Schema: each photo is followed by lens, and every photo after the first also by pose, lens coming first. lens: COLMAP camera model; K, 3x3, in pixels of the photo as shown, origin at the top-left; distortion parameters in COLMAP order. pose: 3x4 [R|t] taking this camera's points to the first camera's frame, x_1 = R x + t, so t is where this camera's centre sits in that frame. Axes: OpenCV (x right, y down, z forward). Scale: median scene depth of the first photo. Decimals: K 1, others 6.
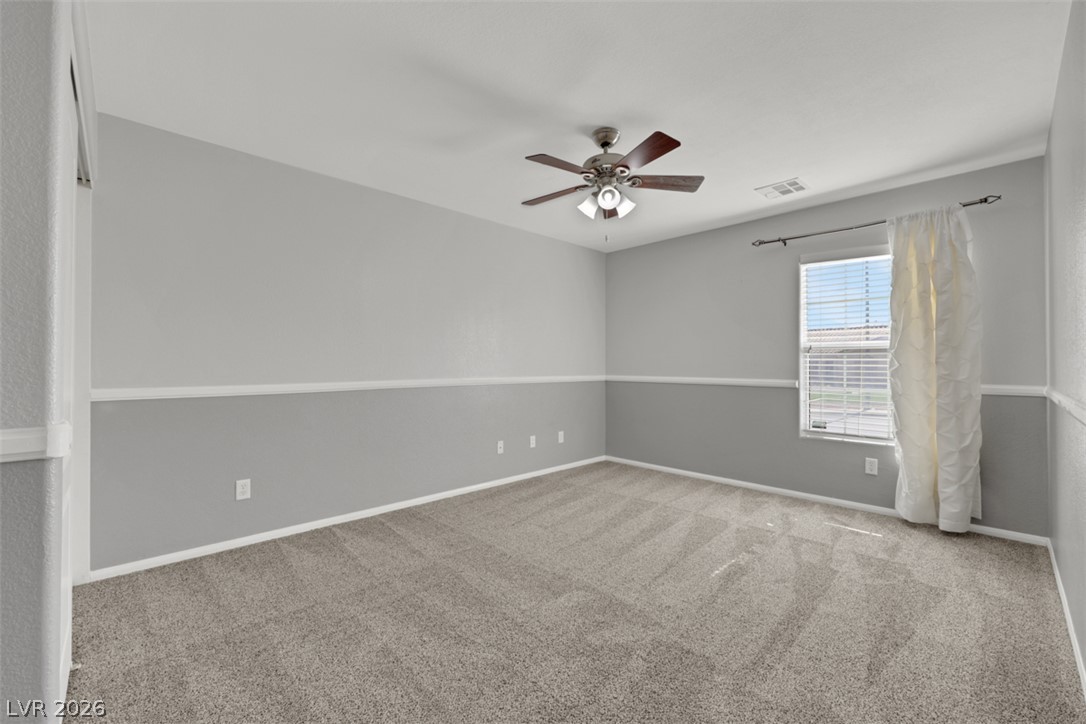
lens RADIAL K [[460.7, 0, 541.3], [0, 460.7, 361.4], [0, 0, 1]] dist [-0.000922, 0.000022]
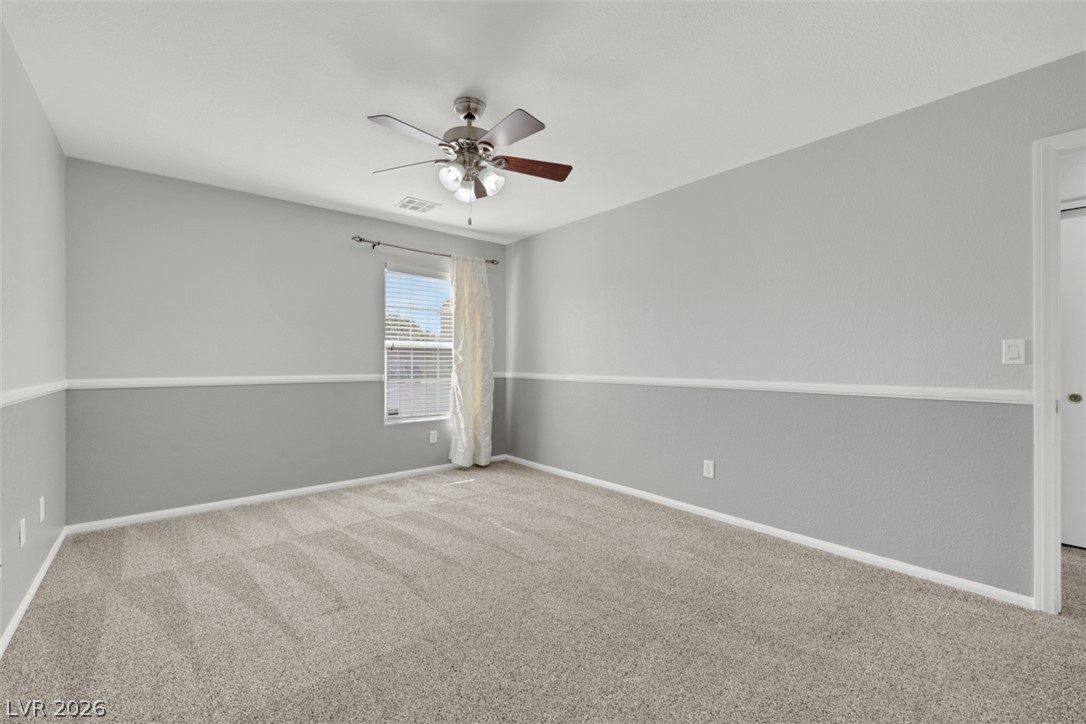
lens RADIAL K [[460.7, 0, 541.3], [0, 460.7, 361.4], [0, 0, 1]] dist [-0.000922, 0.000022]
pose [[0.036236, -0.002561, 0.999340, -0.604661], [-0.007412, 0.999969, 0.002831, 0.004448], [-0.999316, -0.007510, 0.036216, 0.653283]]
